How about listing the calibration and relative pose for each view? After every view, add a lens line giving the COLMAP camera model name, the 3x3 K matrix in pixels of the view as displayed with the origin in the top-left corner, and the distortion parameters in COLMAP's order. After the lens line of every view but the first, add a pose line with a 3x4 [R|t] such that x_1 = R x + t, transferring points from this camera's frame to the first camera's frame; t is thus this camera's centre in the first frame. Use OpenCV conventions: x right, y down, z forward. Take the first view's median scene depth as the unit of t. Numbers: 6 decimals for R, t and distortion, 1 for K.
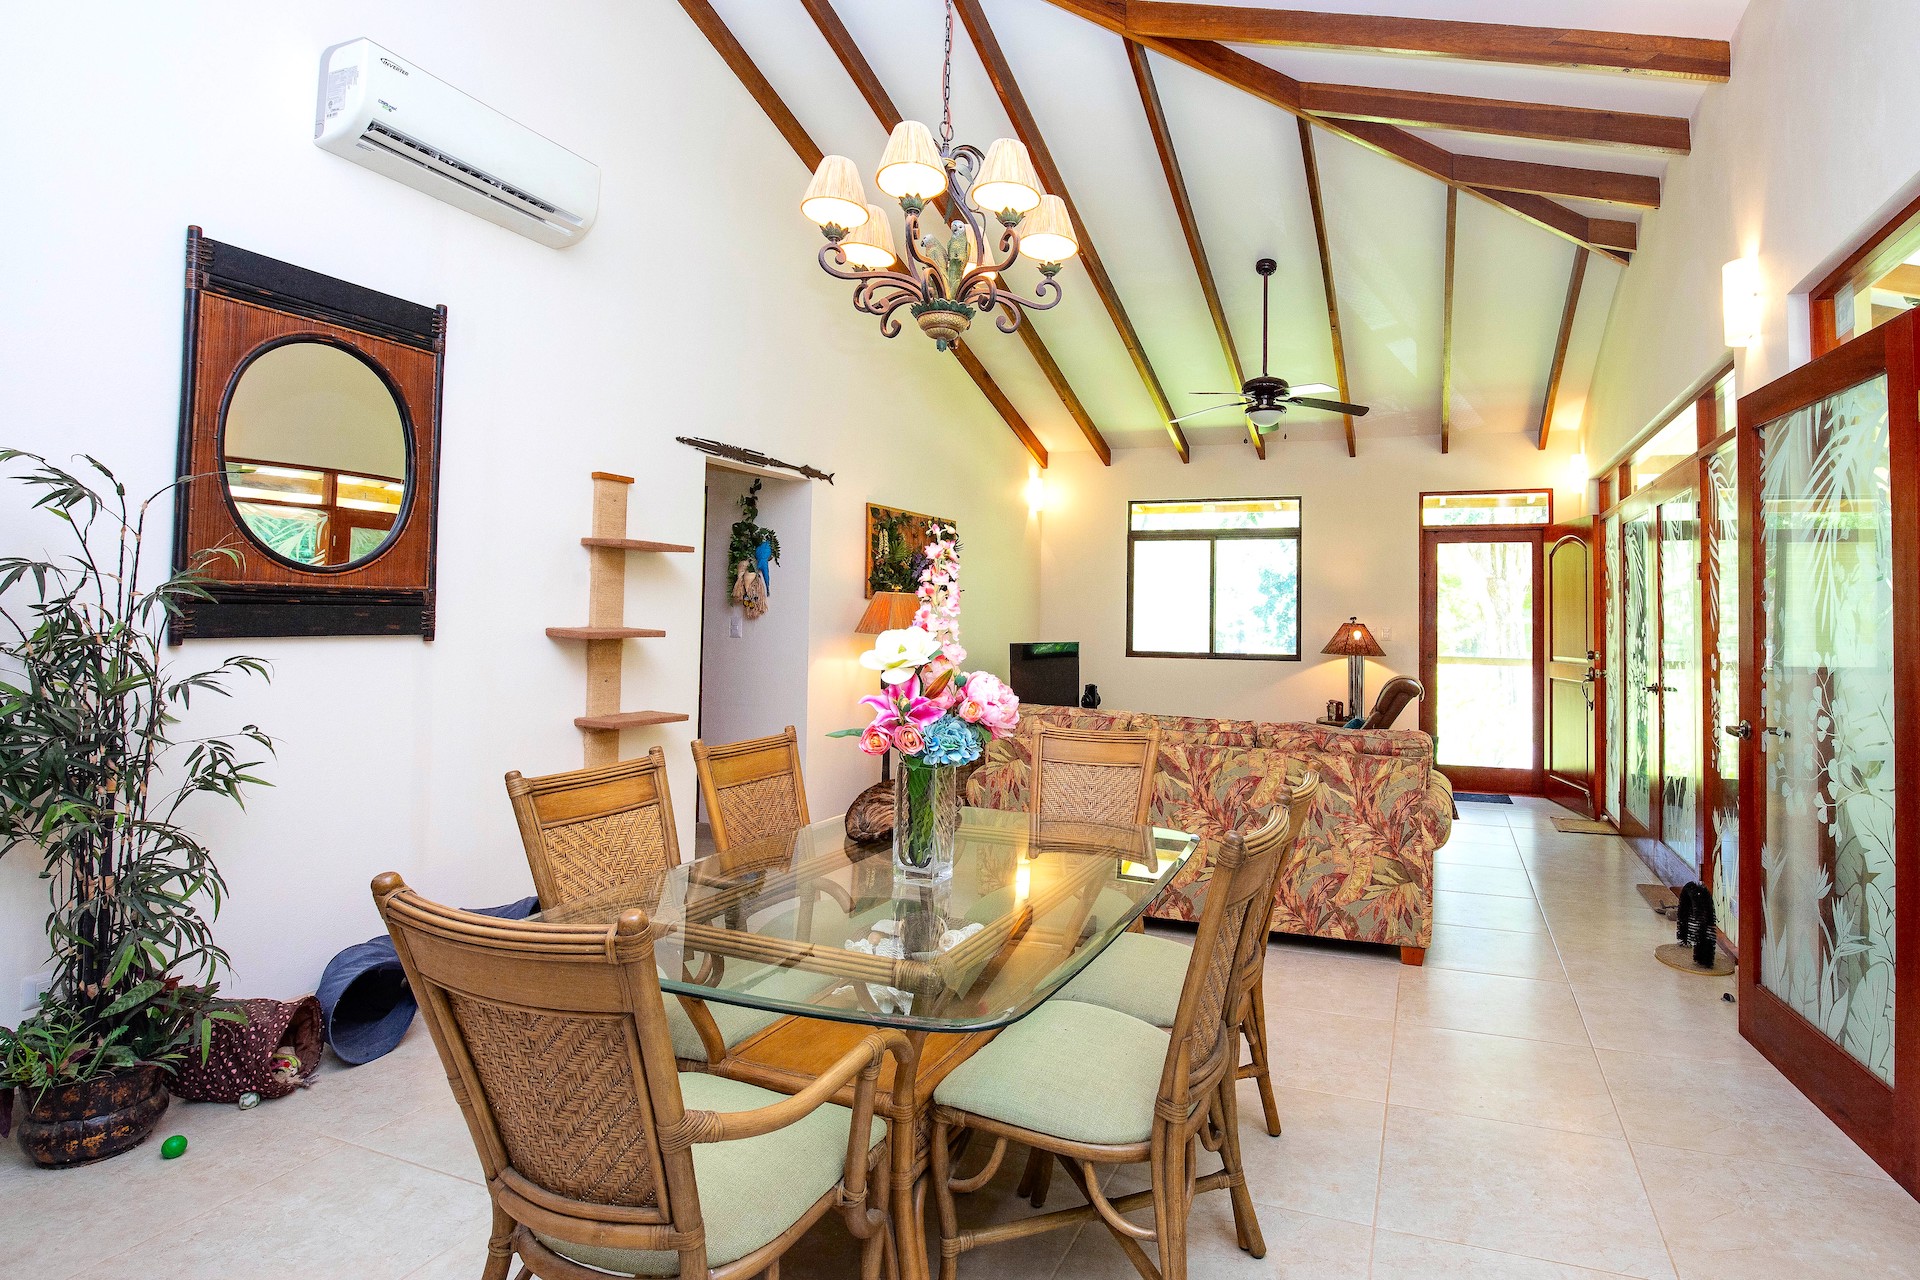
lens RADIAL K [[959.4, 0, 1060.8], [0, 959.4, 582.0], [0, 0, 1]] dist [-0.057052, -0.000035]
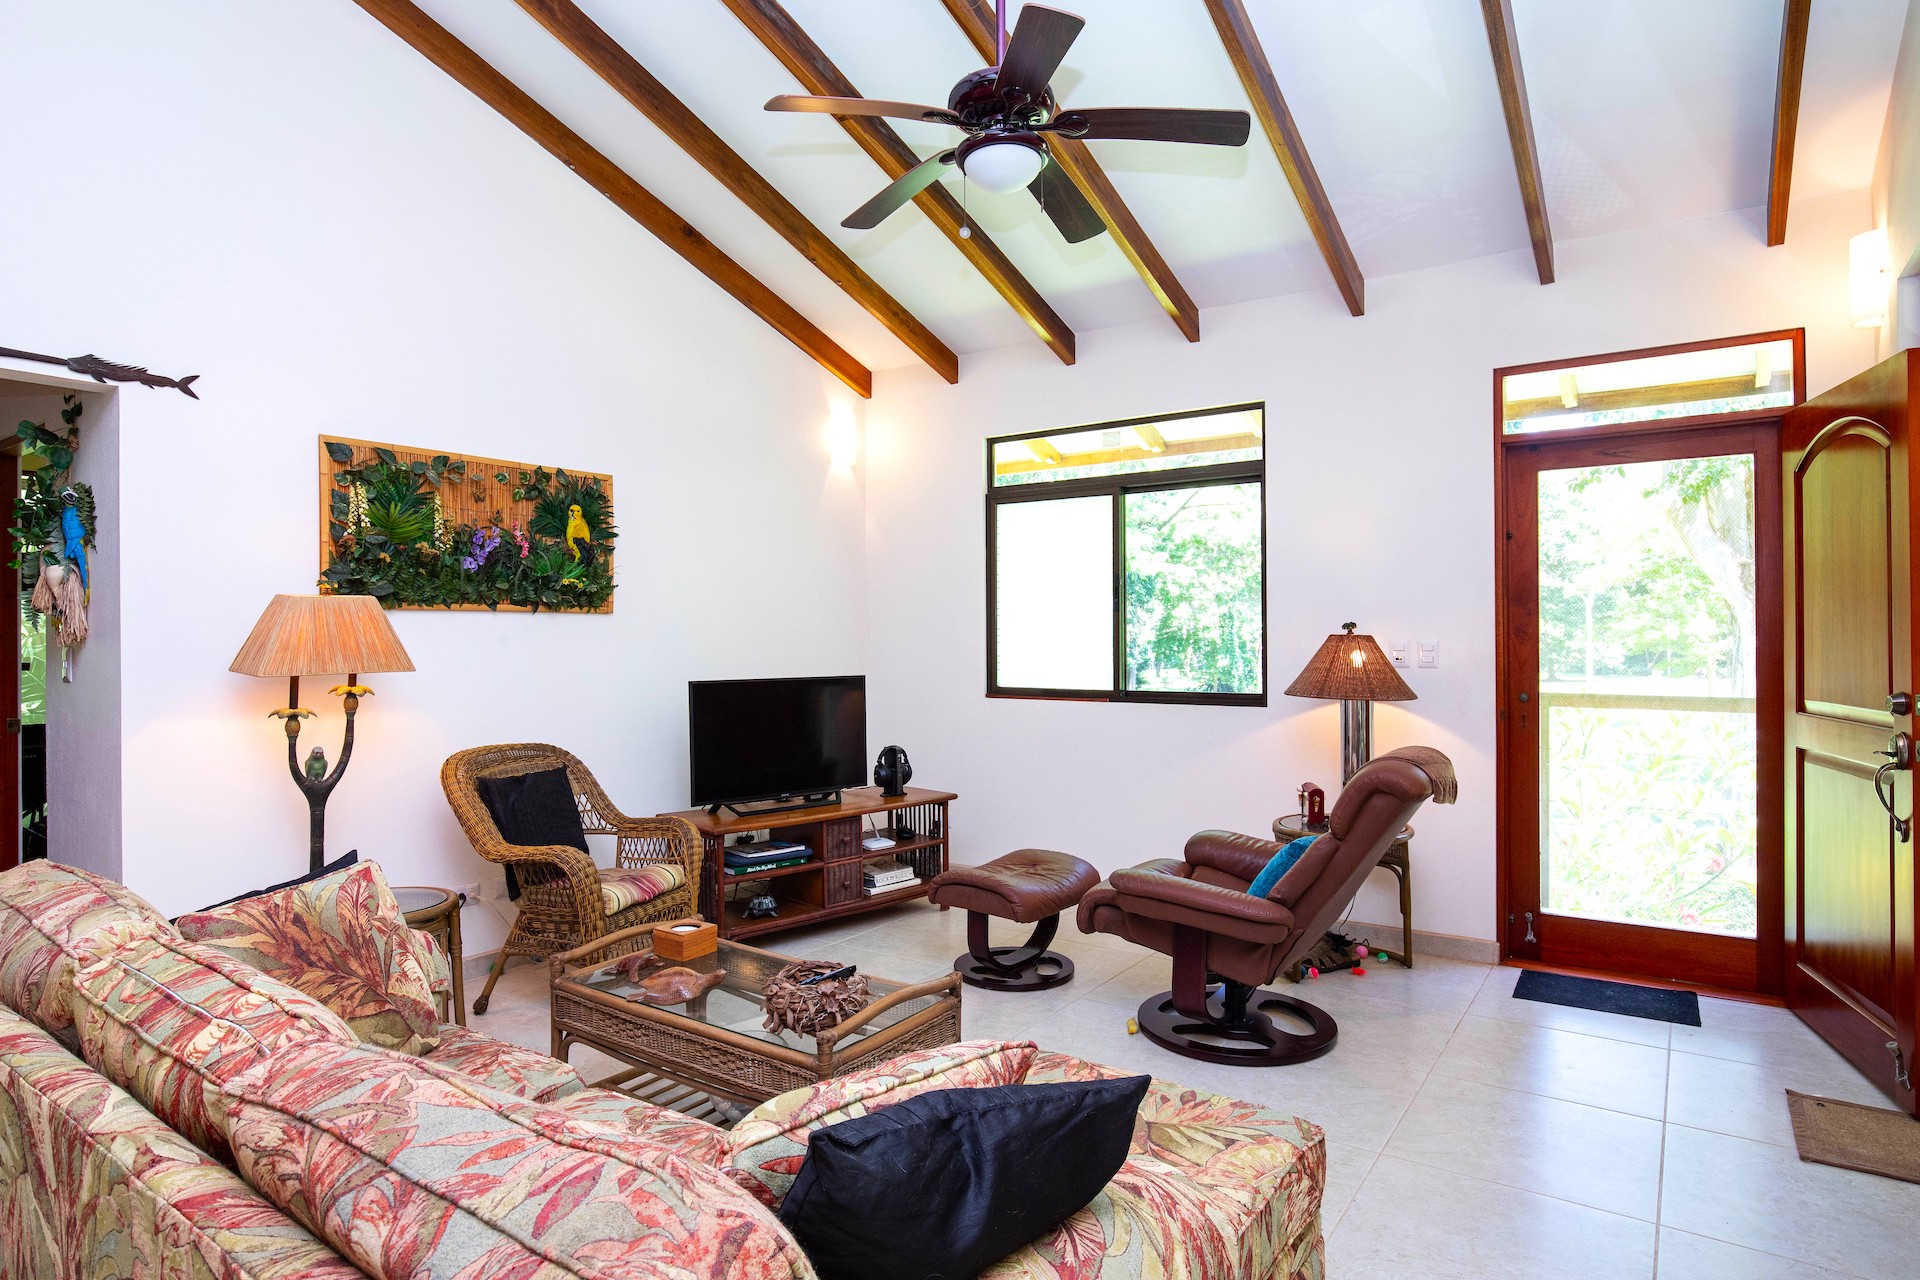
lens RADIAL K [[1039.7, 0, 960.0], [0, 1039.7, 640.0], [0, 0, 1]] dist [-0.020527, 0.001287]
pose [[0.970098, -0.018096, -0.242037, 0.291122], [0.028395, 0.998831, 0.039131, 0.022112], [0.241046, -0.044833, 0.969478, 0.501344]]
